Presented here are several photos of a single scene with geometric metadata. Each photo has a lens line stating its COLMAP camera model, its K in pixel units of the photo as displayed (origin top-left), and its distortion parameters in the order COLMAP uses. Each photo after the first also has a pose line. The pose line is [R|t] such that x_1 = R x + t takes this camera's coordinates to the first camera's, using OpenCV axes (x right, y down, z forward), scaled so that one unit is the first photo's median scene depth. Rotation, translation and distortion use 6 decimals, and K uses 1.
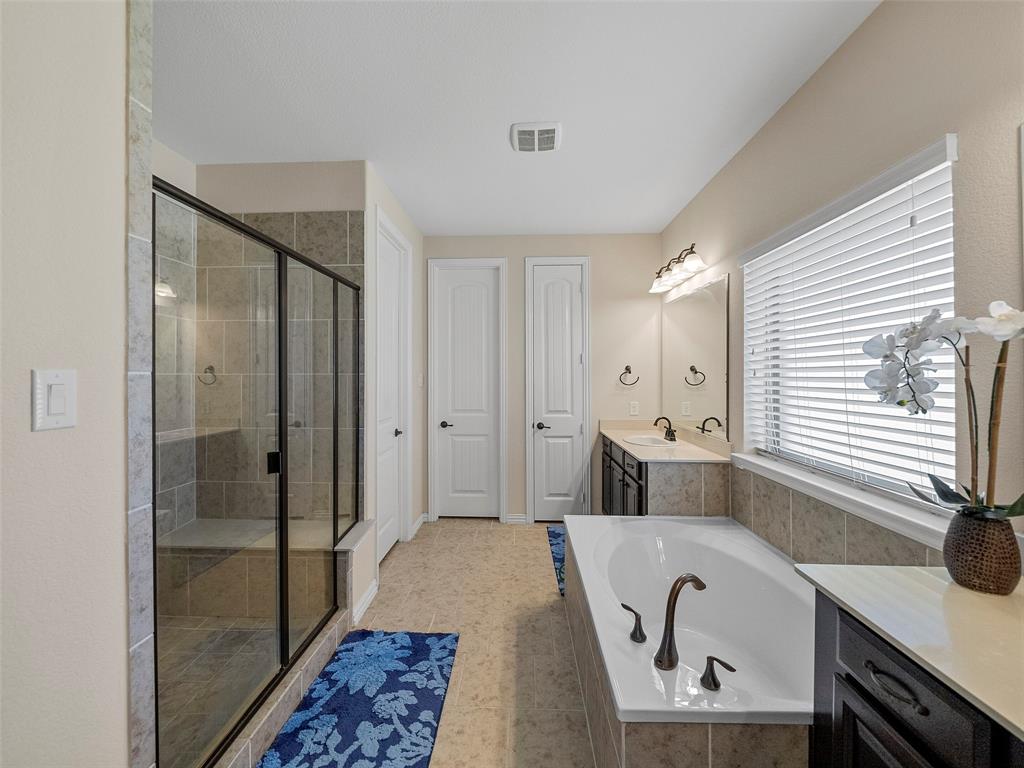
lens RADIAL K [[394.1, 0, 509.5], [0, 394.1, 370.8], [0, 0, 1]] dist [-0.009729, -0.000242]
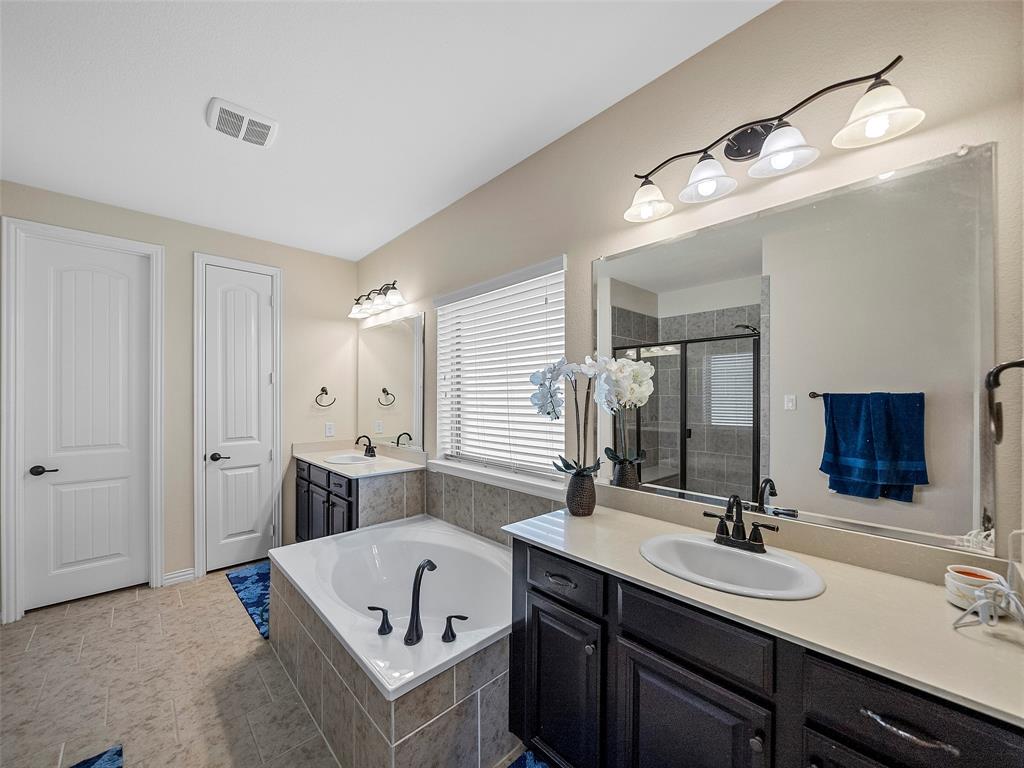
lens RADIAL K [[394.1, 0, 485.2], [0, 394.1, 394.3], [0, 0, 1]] dist [-0.009729, -0.000242]
pose [[0.722025, 0.001587, 0.691865, -0.155421], [-0.005529, 0.999979, 0.003477, -0.000615], [-0.691845, -0.006336, 0.722018, -0.003178]]
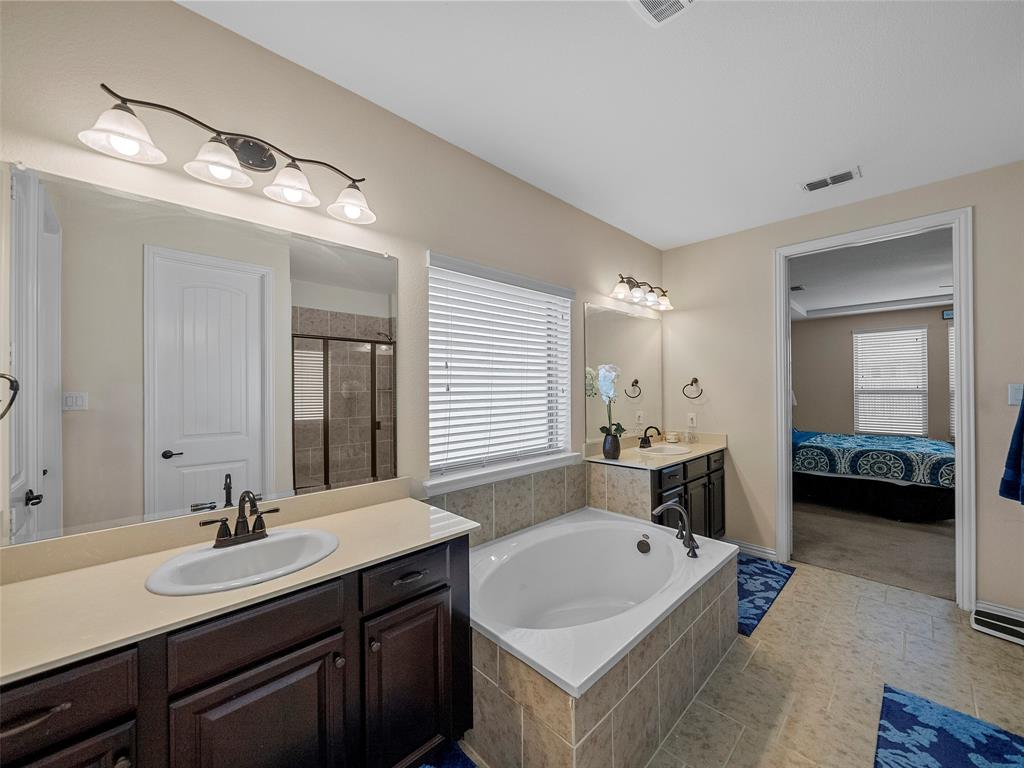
lens RADIAL K [[394.1, 0, 502.2], [0, 394.1, 389.6], [0, 0, 1]] dist [-0.009729, -0.000242]
pose [[-0.707188, -0.002254, 0.707022, -0.156683], [-0.006473, 0.999974, -0.003287, 0.013543], [-0.706996, -0.006901, -0.707184, 1.729660]]
